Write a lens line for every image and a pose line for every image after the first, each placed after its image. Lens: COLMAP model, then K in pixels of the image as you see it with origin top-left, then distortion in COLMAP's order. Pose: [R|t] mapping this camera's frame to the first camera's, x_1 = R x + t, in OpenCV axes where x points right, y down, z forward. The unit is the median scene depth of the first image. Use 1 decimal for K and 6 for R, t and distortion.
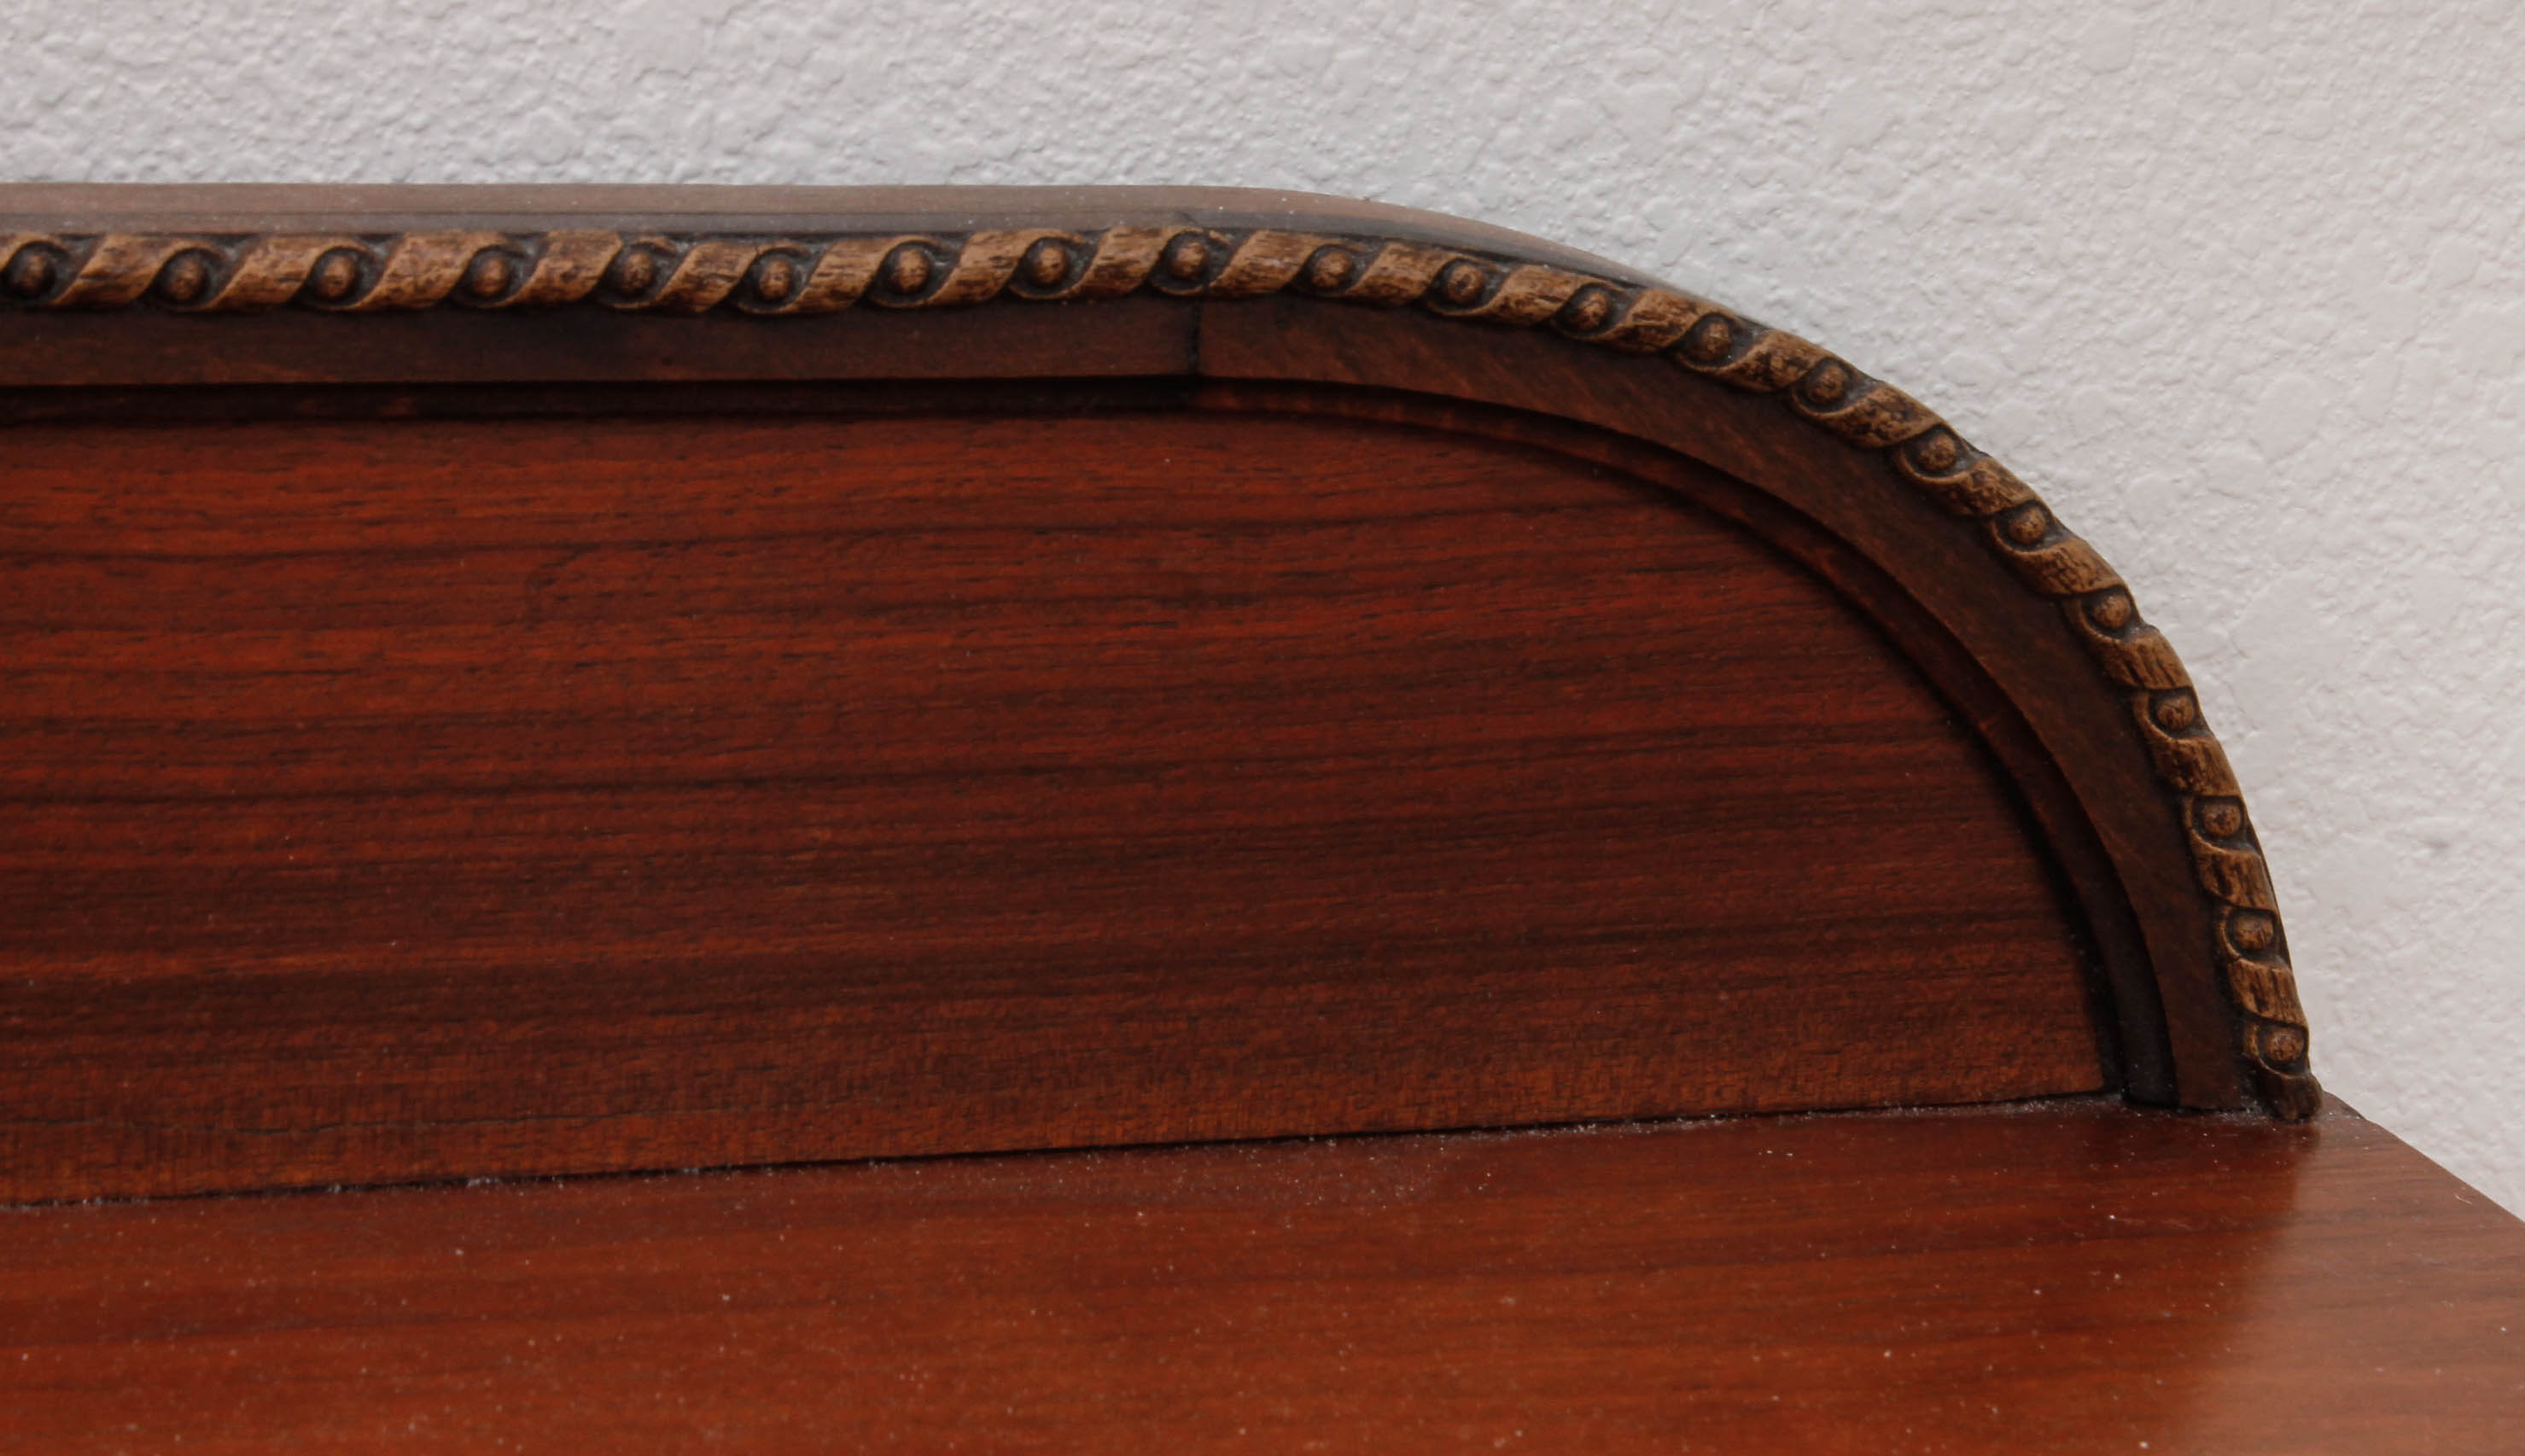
lens RADIAL K [[6326.0, 0, 1268.7], [0, 6326.0, 599.6], [0, 0, 1]] dist [0.086126, 0.161099]
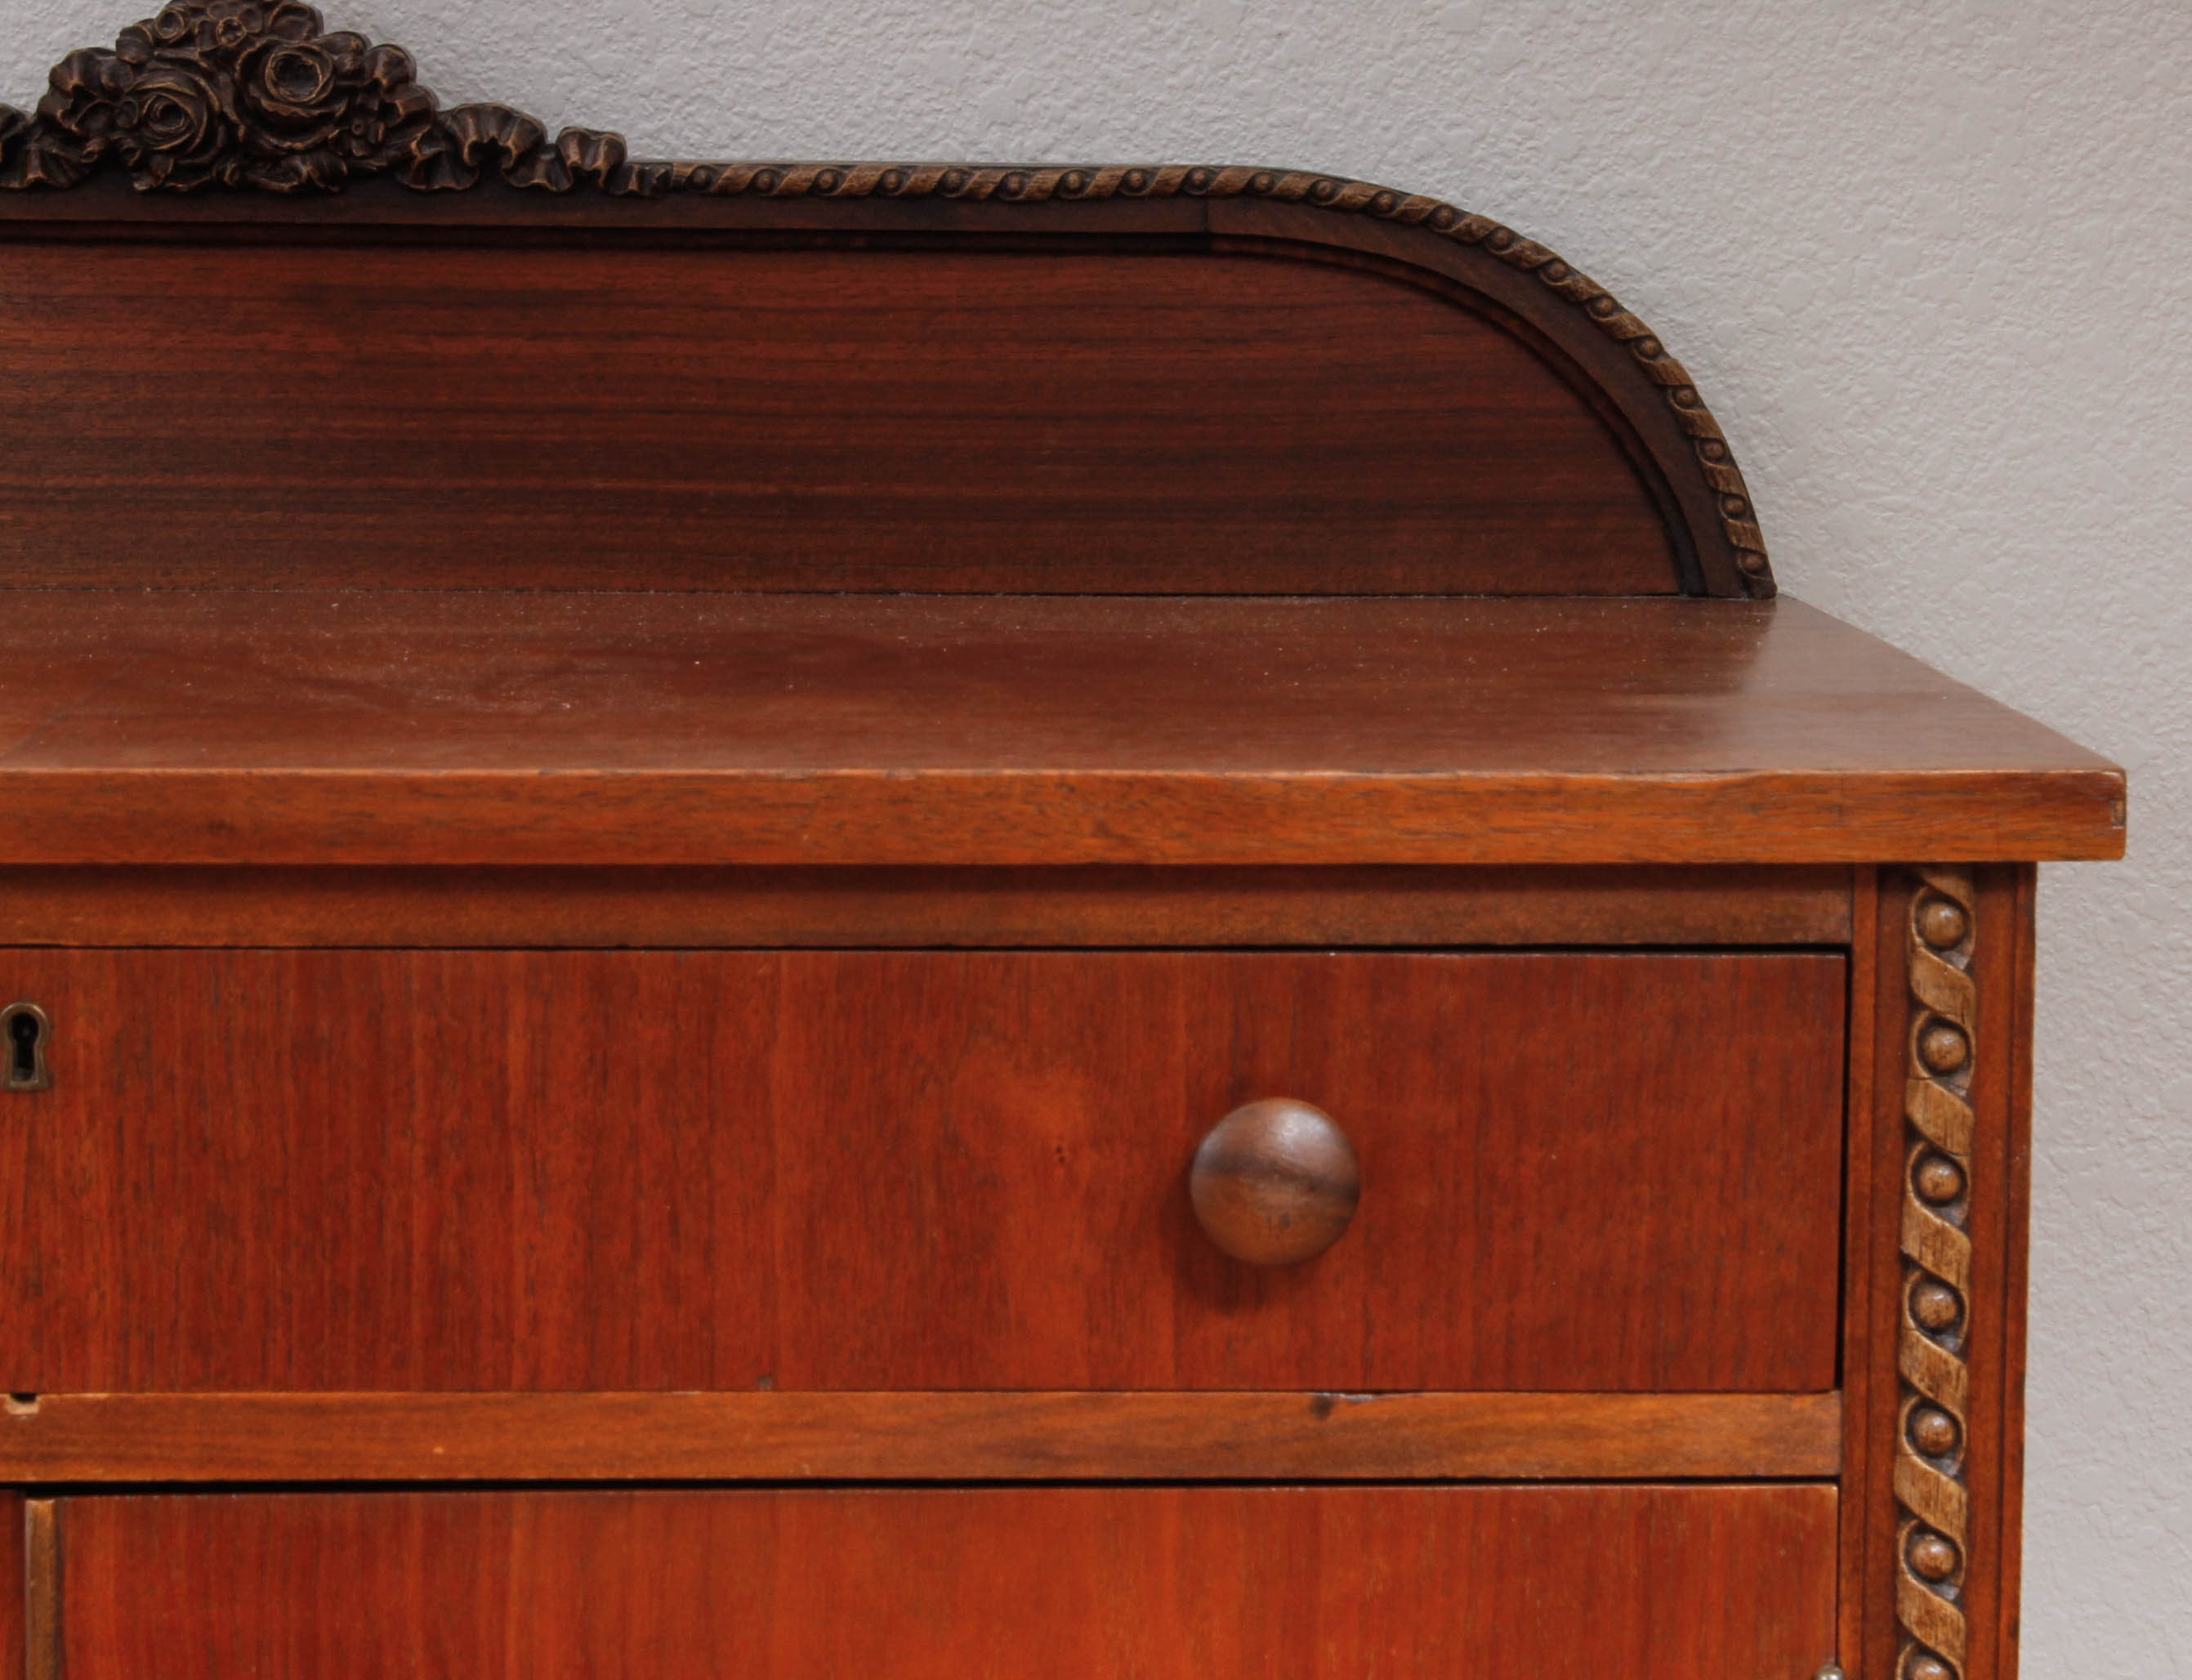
lens RADIAL K [[6159.7, 0, 1239.6], [0, 6159.7, 846.0], [0, 0, 1]] dist [0.148824, -0.418300]
pose [[0.967000, -0.017855, -0.254149, 0.558930], [-0.015114, 0.991764, -0.127182, 0.464968], [0.254327, 0.126826, 0.958766, -1.099479]]
